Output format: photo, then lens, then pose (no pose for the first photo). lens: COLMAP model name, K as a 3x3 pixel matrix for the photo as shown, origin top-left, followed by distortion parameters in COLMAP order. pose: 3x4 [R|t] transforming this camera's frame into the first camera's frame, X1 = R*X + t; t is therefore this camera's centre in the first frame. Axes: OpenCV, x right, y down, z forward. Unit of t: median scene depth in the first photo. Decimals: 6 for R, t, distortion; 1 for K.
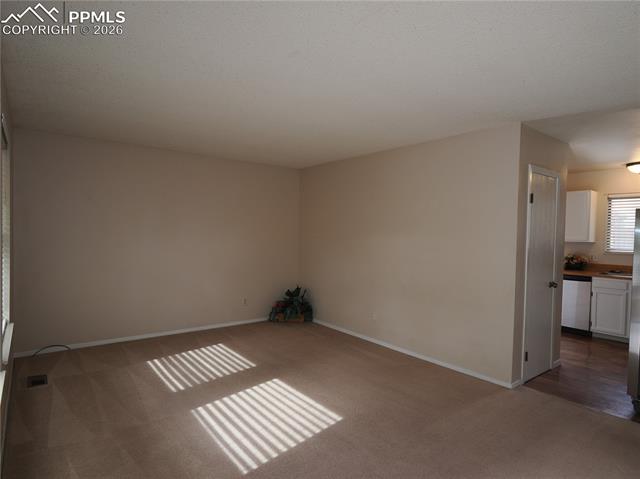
lens RADIAL K [[359.3, 0, 320.0], [0, 359.3, 239.5], [0, 0, 1]] dist [-0.001003, -0.000060]
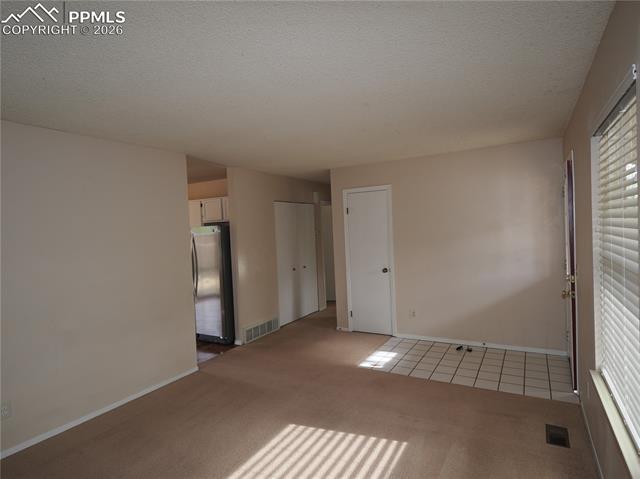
lens RADIAL K [[359.3, 0, 320.0], [0, 359.3, 239.5], [0, 0, 1]] dist [-0.001003, -0.000060]
pose [[-0.351637, -0.023918, 0.935831, -0.912382], [0.063016, 0.996801, 0.049155, -0.071927], [-0.934013, 0.076257, -0.349005, 1.238151]]
